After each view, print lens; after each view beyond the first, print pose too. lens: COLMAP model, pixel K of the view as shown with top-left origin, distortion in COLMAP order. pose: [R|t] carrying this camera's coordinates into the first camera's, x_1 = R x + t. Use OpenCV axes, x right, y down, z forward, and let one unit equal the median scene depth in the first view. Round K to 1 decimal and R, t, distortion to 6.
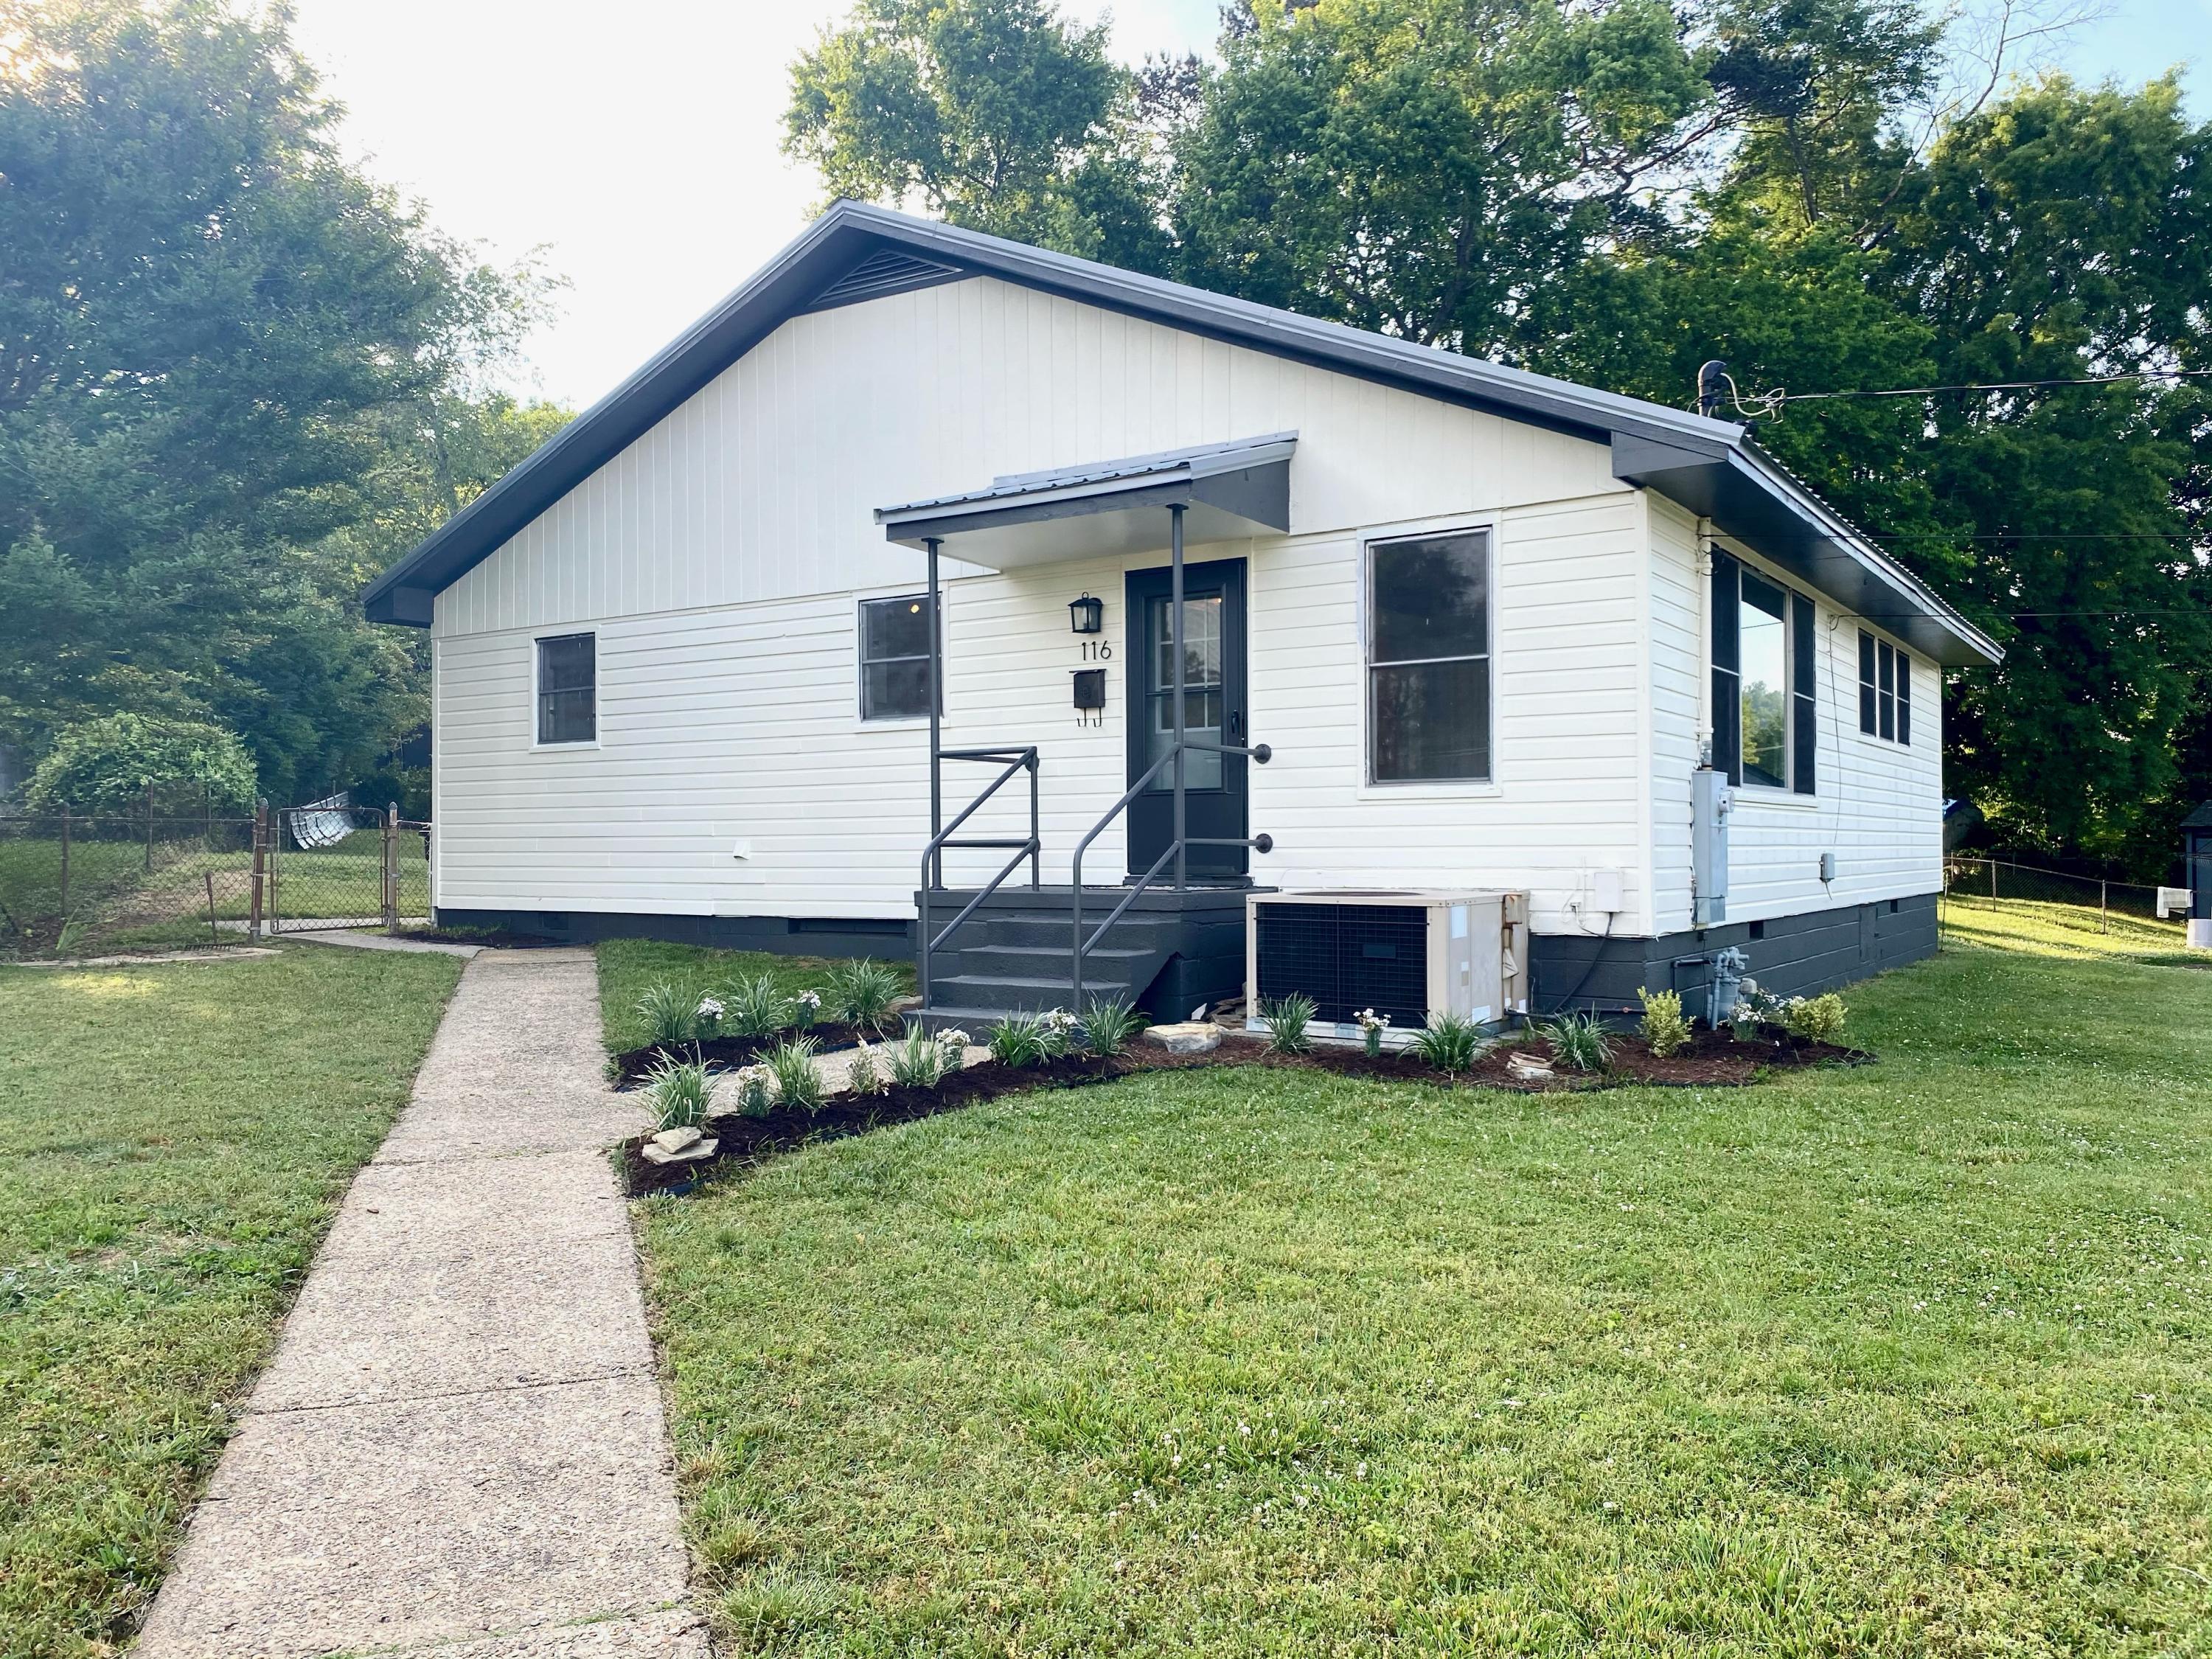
lens RADIAL K [[1684.2, 0, 1107.7], [0, 1684.2, 793.5], [0, 0, 1]] dist [0.010063, -0.001235]
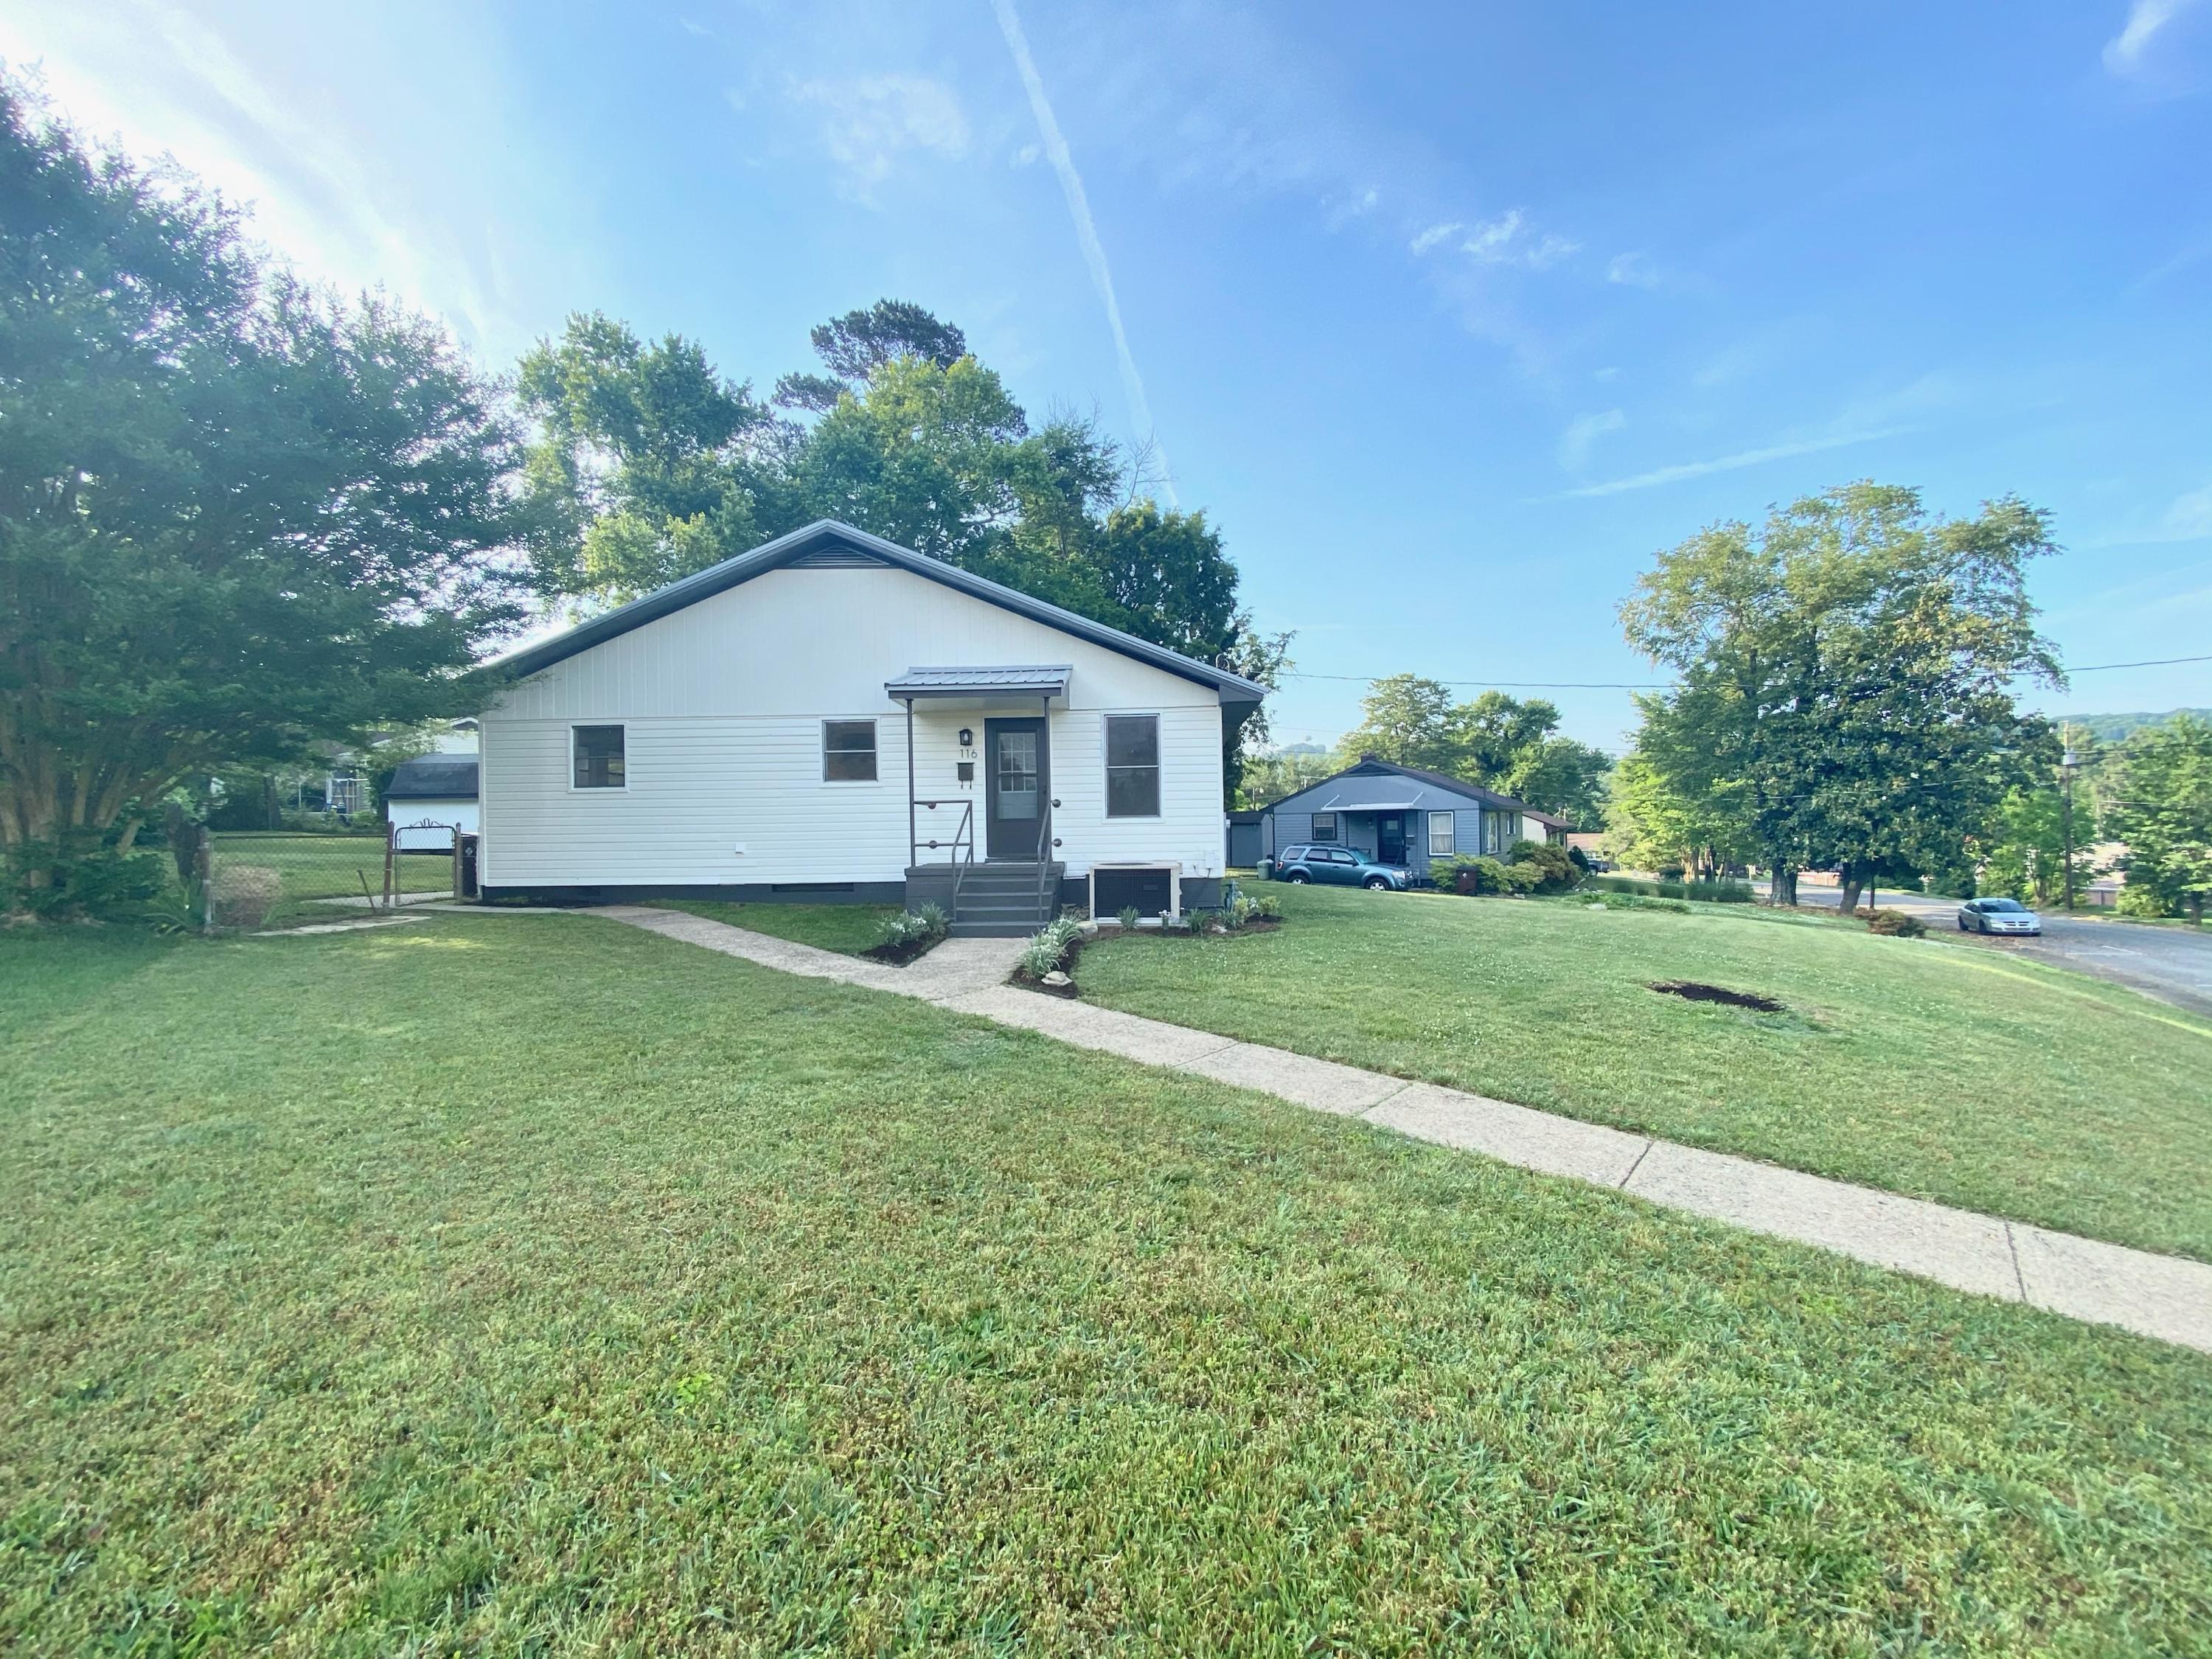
lens RADIAL K [[891.7, 0, 1106.0], [0, 891.7, 829.5], [0, 0, 1]] dist [-0.026599, -0.000119]
pose [[0.852215, -0.007025, 0.523145, -0.452549], [-0.008678, 0.999583, 0.027559, -0.021014], [-0.523121, -0.028026, 0.851798, -0.065829]]
